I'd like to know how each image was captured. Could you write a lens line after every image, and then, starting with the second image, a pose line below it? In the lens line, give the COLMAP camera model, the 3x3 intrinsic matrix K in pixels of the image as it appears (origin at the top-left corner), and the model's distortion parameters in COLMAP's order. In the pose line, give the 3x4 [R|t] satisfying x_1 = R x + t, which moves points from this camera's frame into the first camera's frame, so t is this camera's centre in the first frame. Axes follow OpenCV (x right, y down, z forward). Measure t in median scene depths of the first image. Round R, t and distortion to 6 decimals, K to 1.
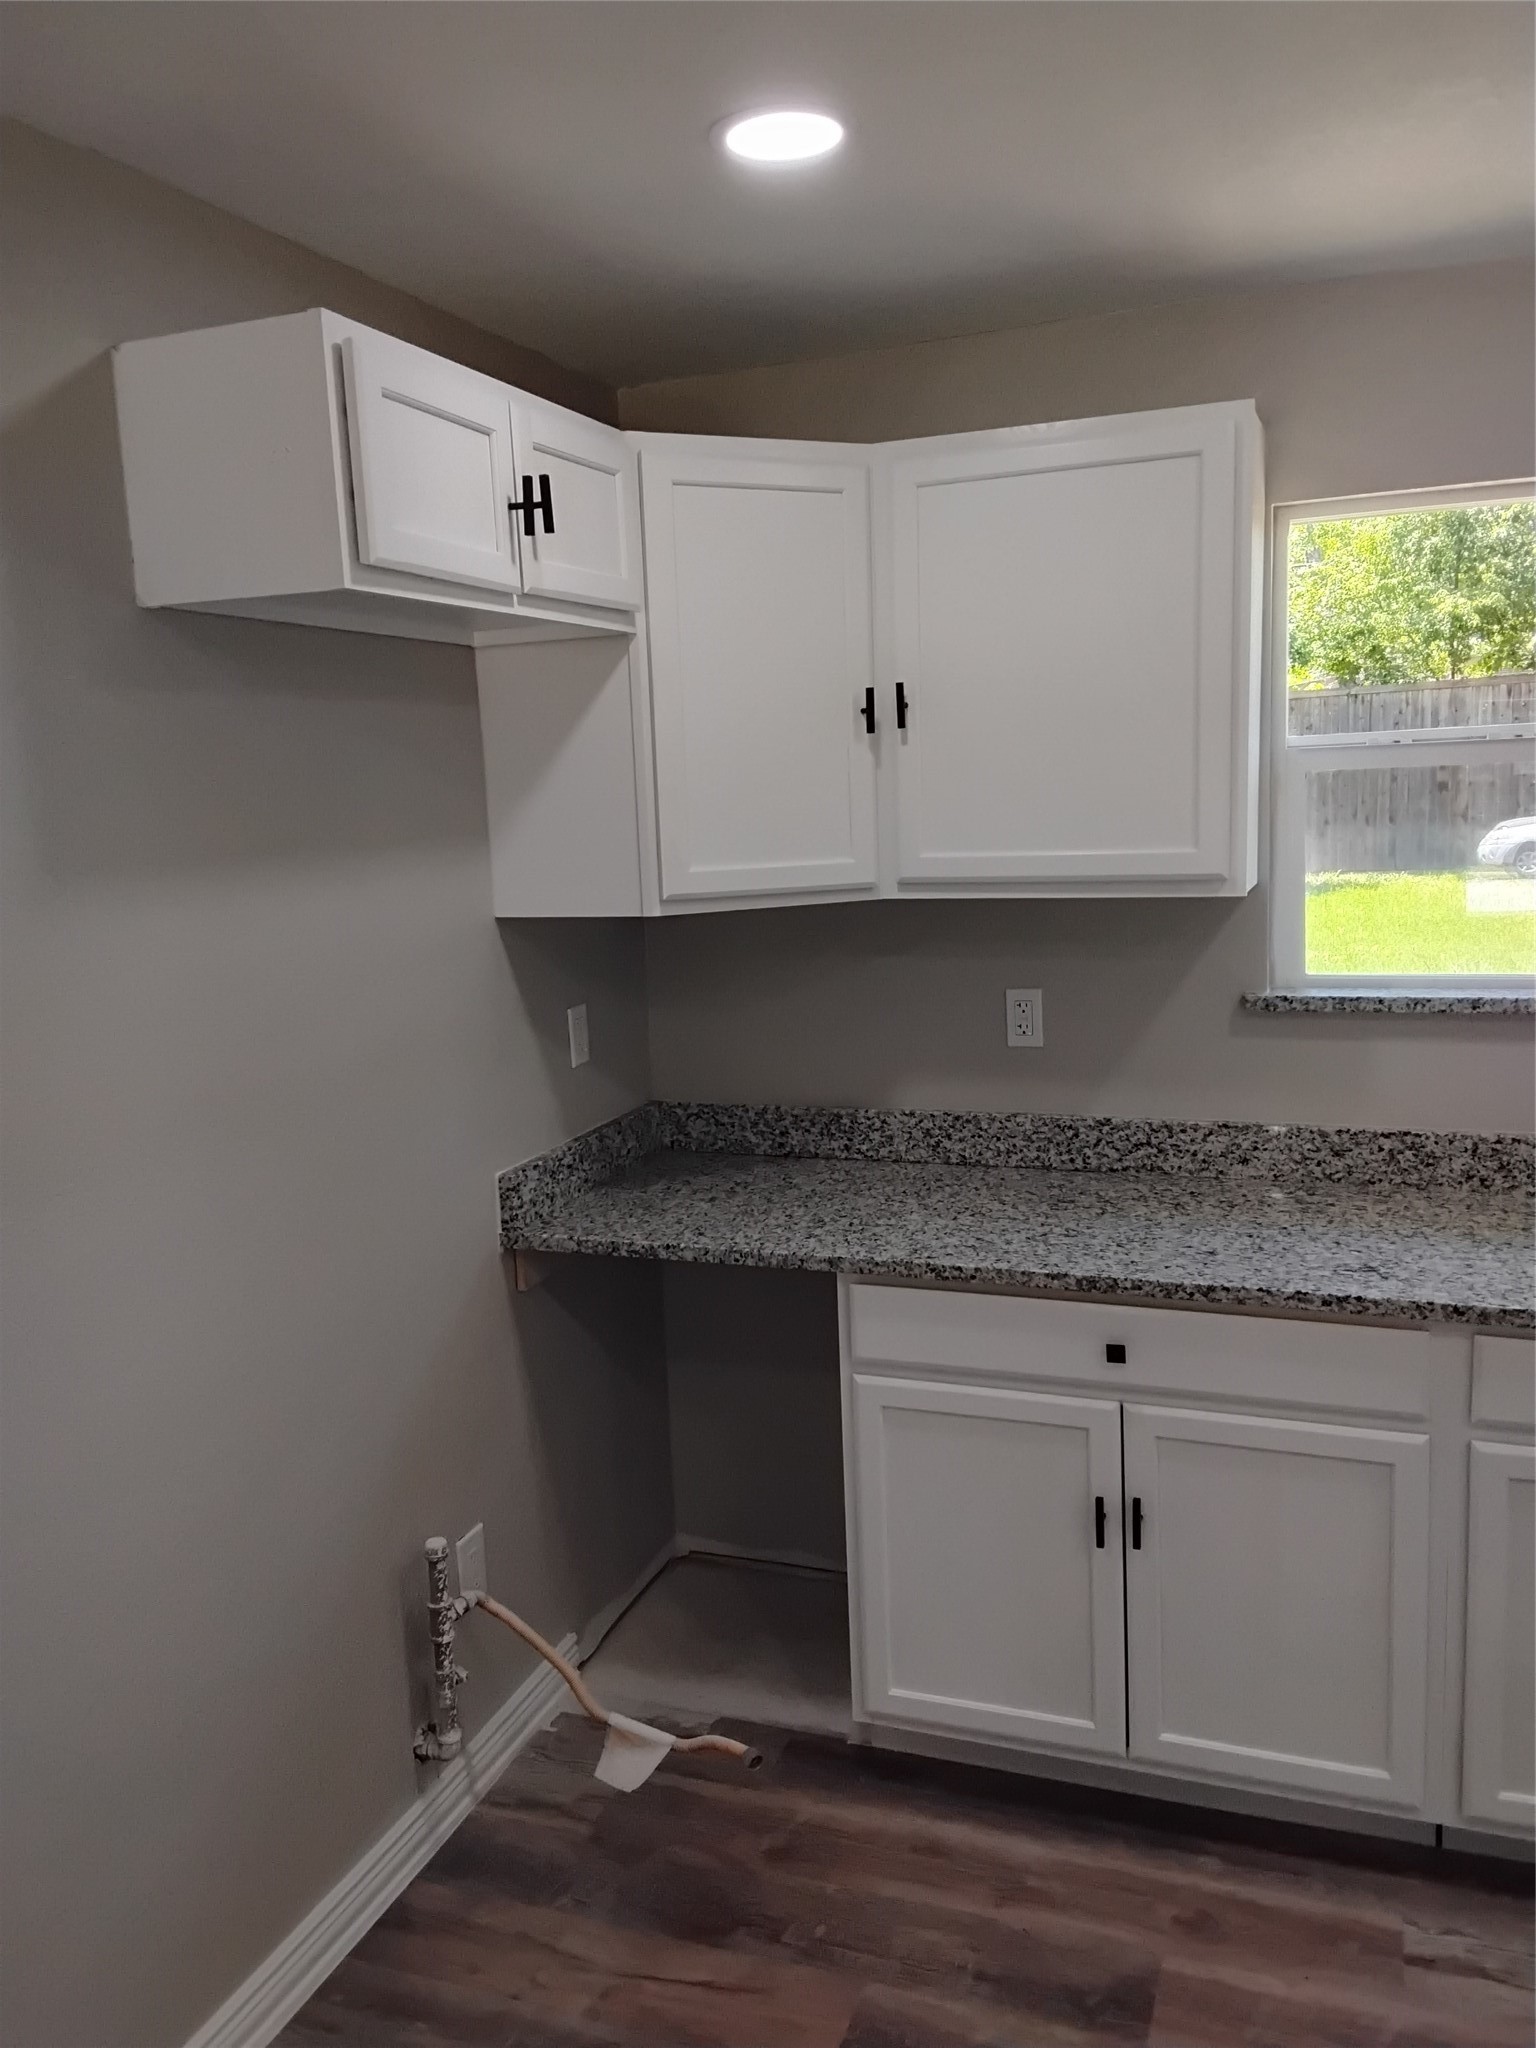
lens RADIAL K [[1589.1, 0, 772.6], [0, 1589.1, 1000.6], [0, 0, 1]] dist [0.132274, -0.173760]
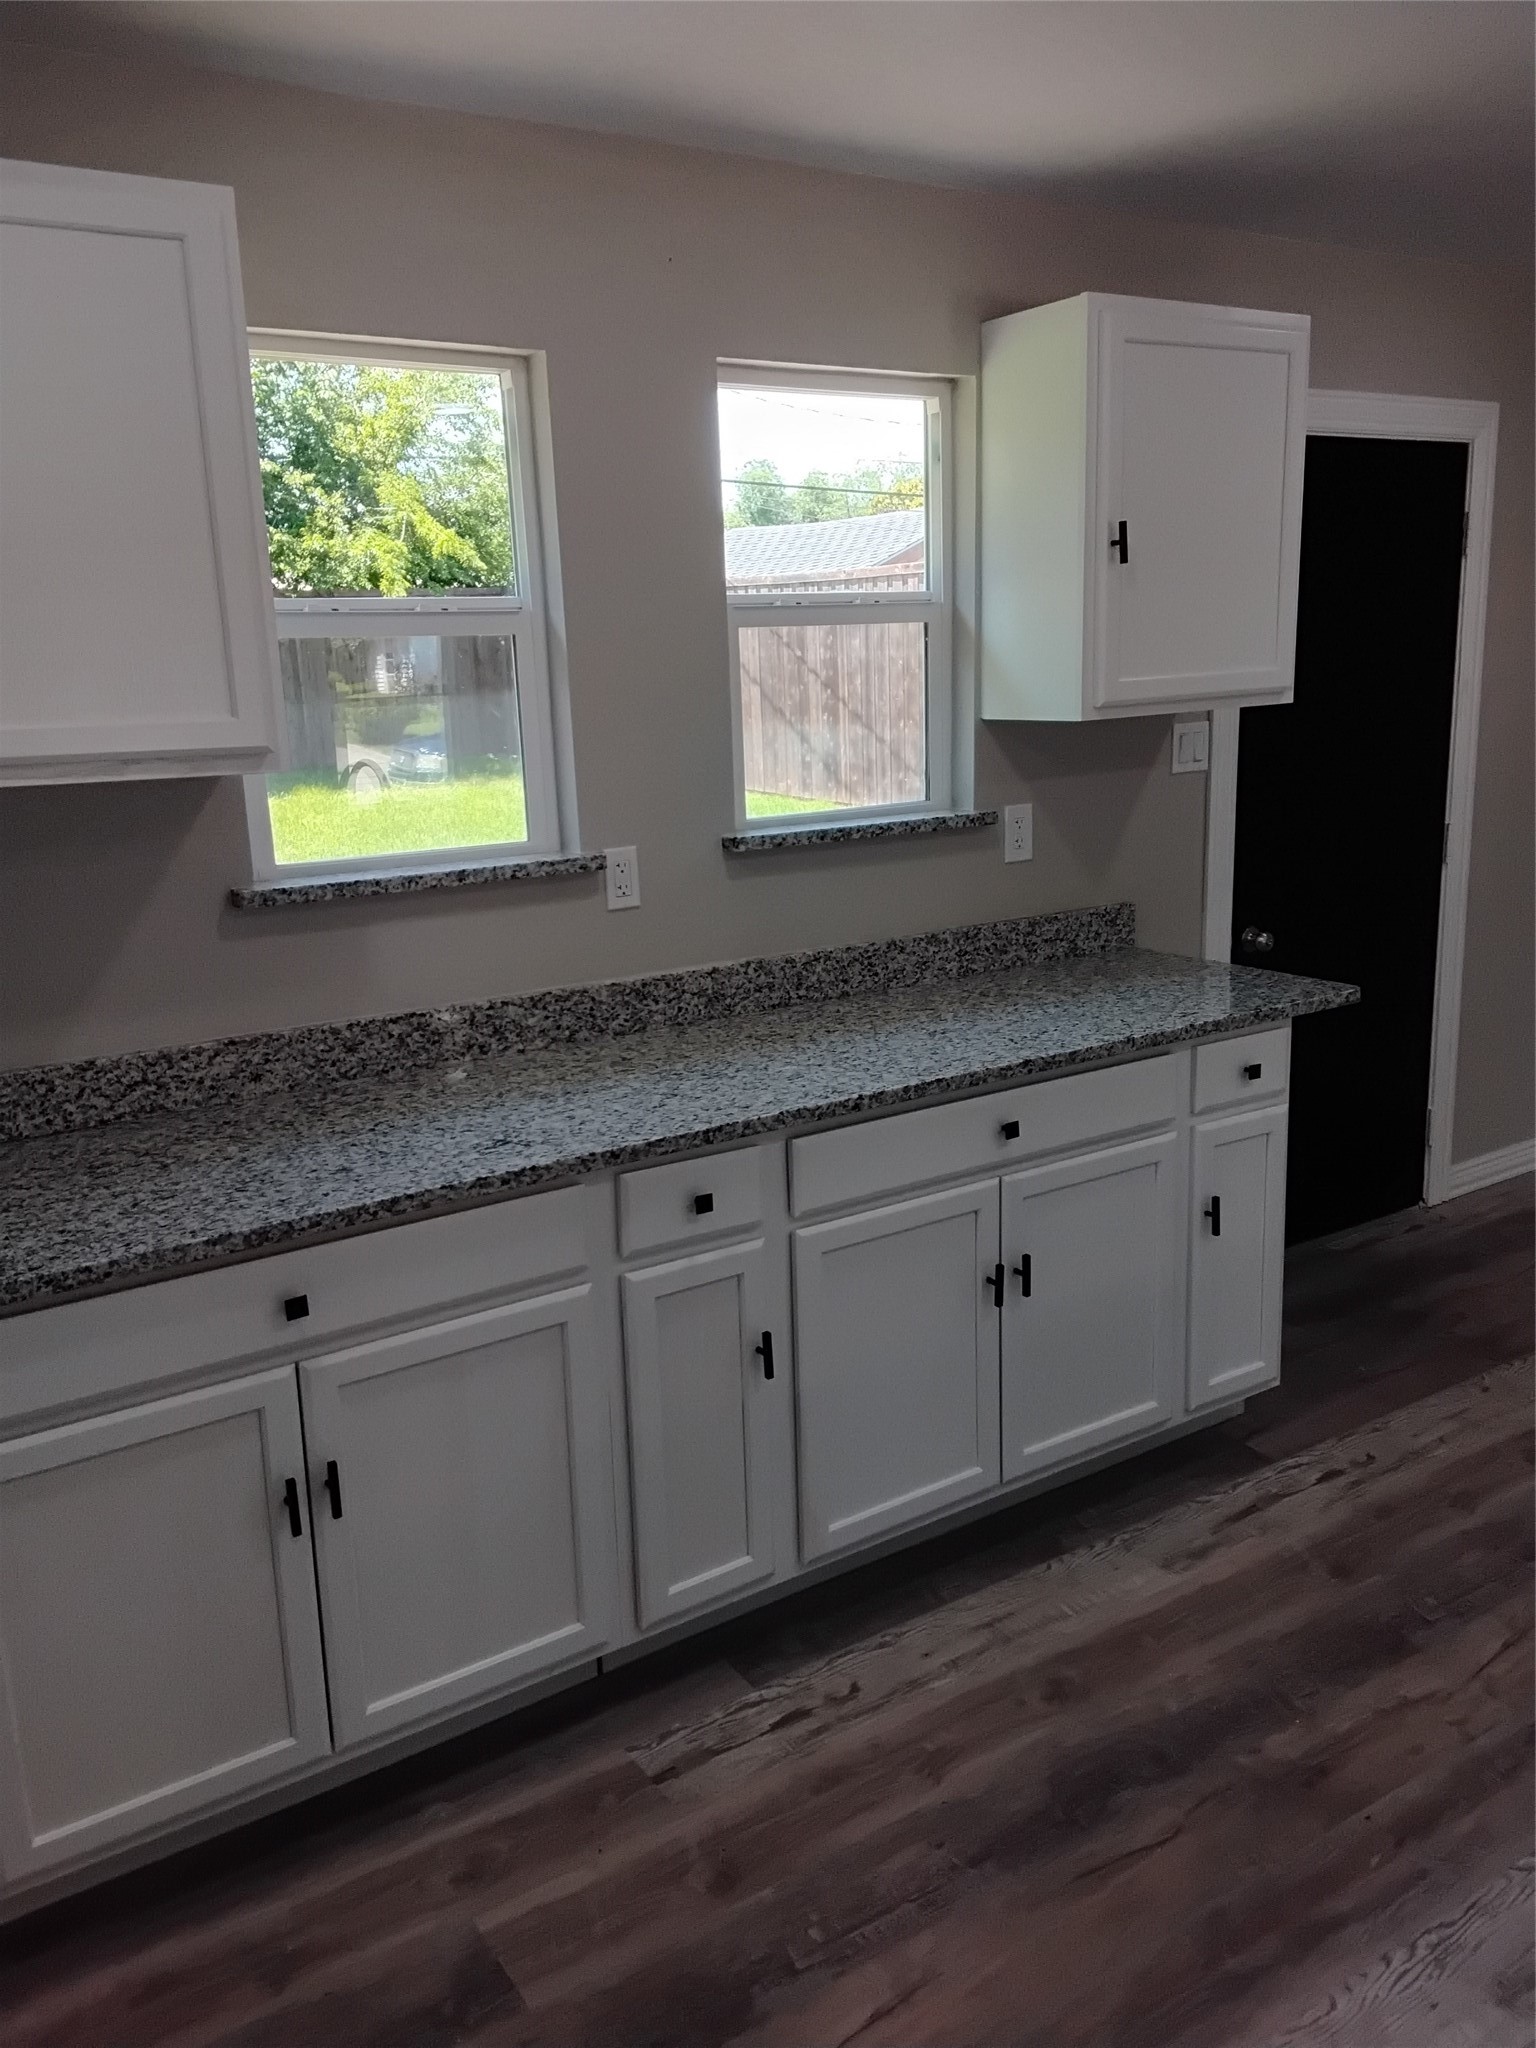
lens RADIAL K [[1589.1, 0, 772.6], [0, 1589.1, 1000.6], [0, 0, 1]] dist [0.132274, -0.173760]
pose [[0.591867, -0.150851, 0.791794, -0.259405], [0.120368, 0.987858, 0.098230, 0.004360], [-0.796998, 0.037167, 0.602838, 0.247821]]
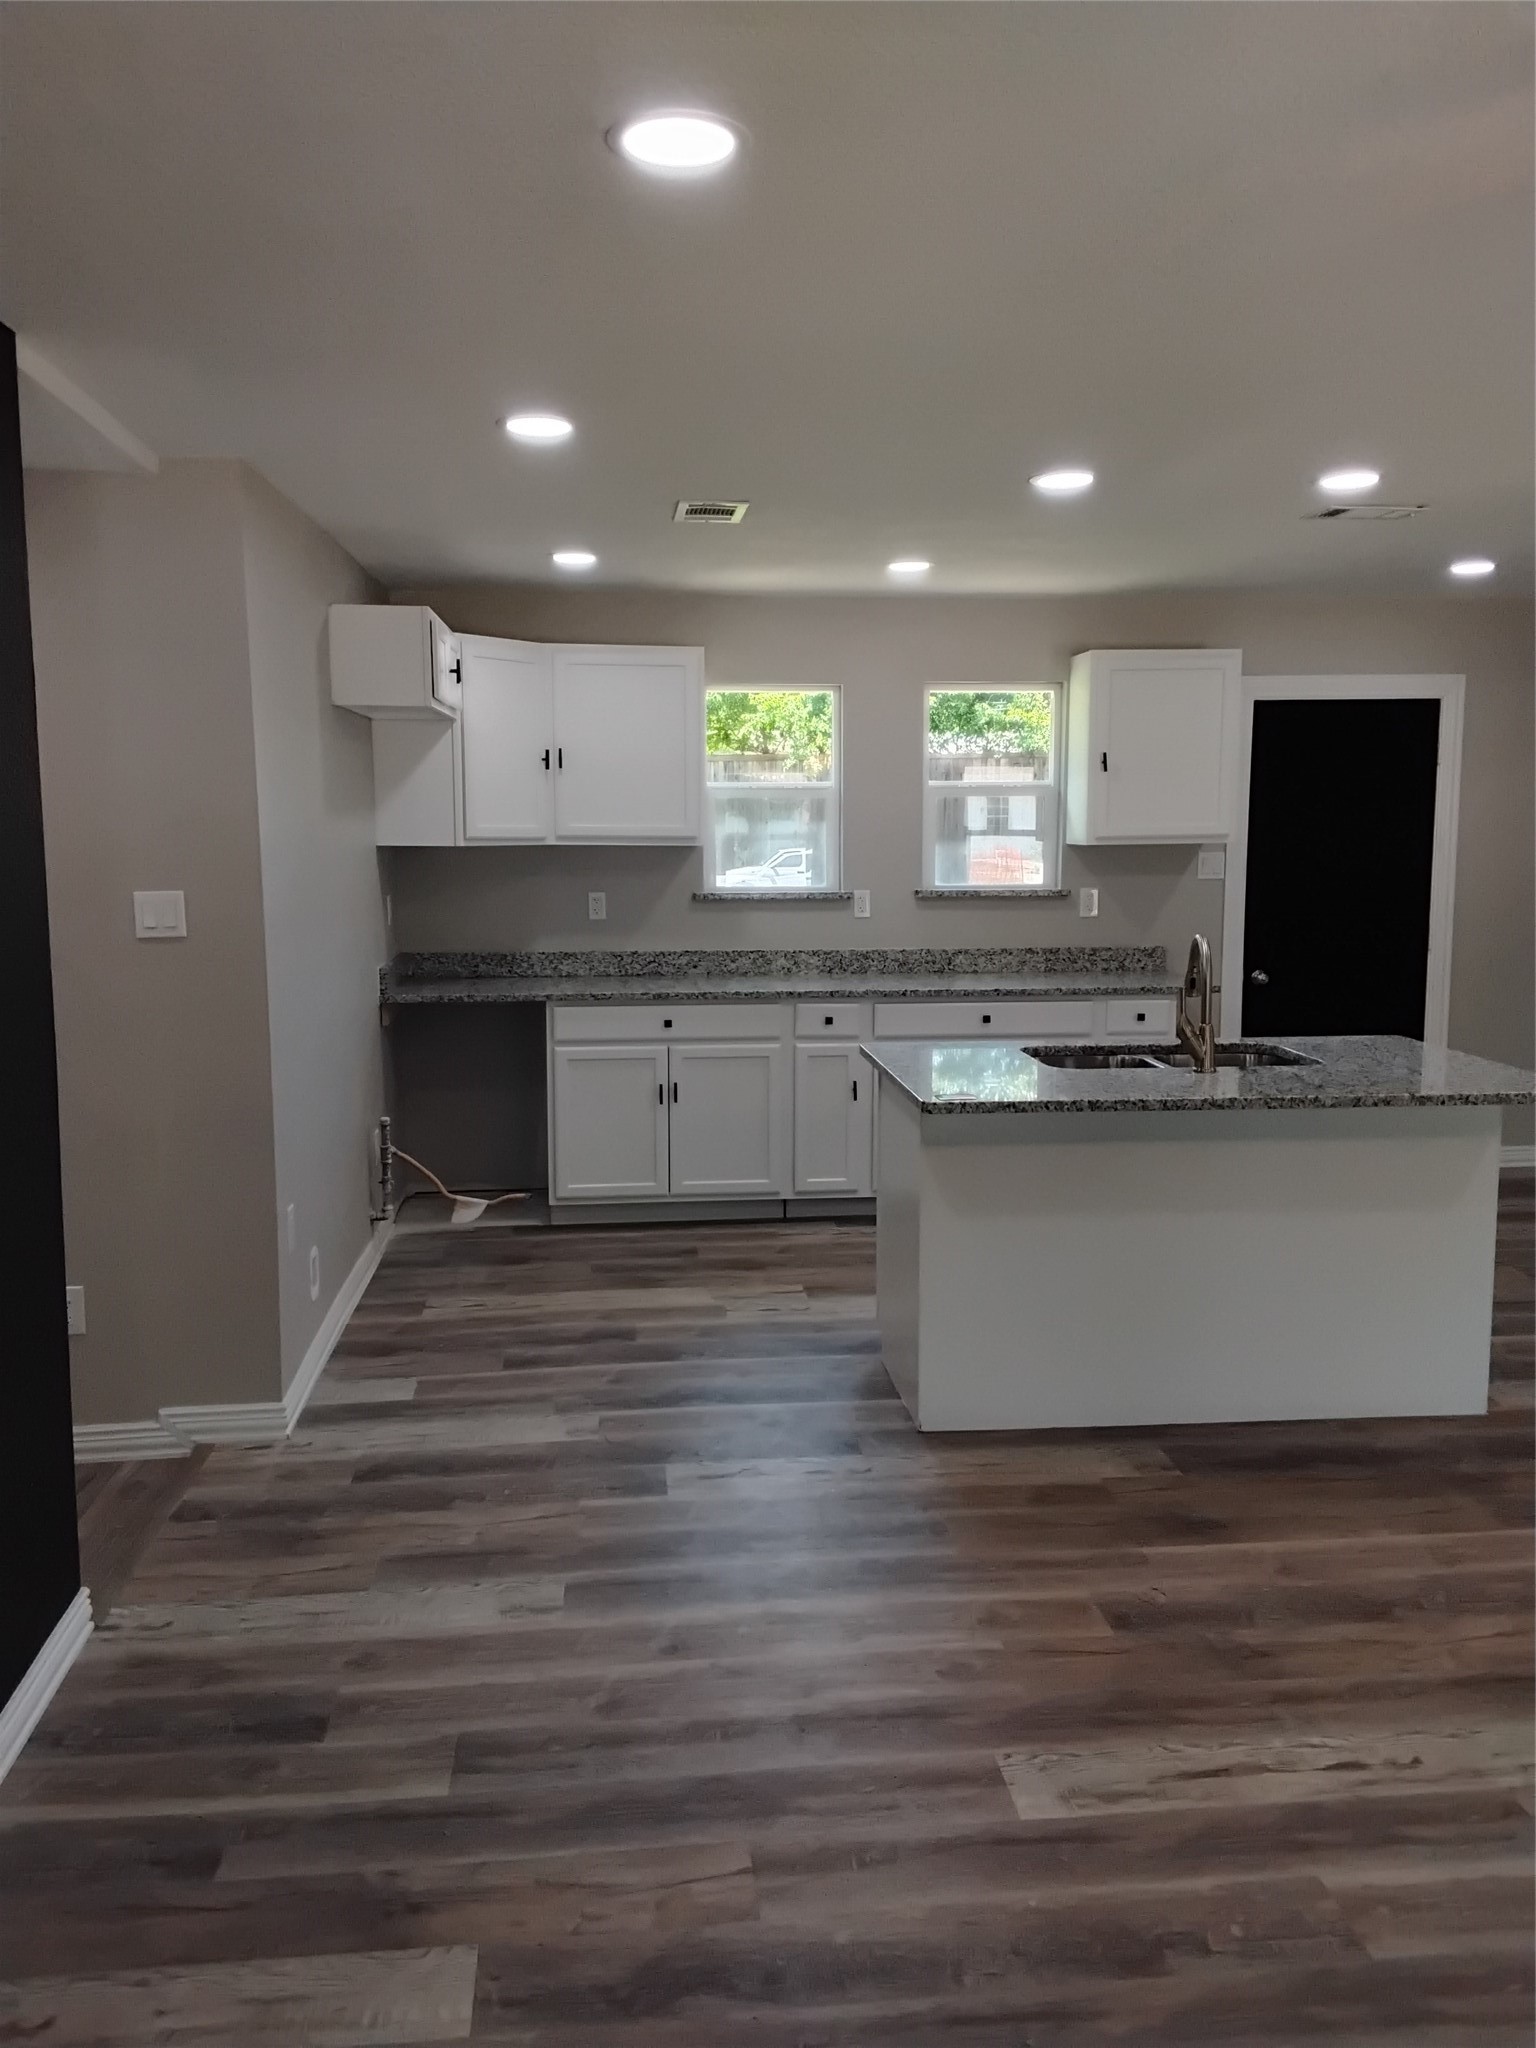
lens RADIAL K [[1589.1, 0, 772.6], [0, 1589.1, 1000.6], [0, 0, 1]] dist [0.132274, -0.173760]
pose [[0.893050, -0.012906, 0.449773, -0.673834], [0.026933, 0.999330, -0.024802, 0.223511], [-0.449151, 0.034263, 0.892799, -1.146094]]
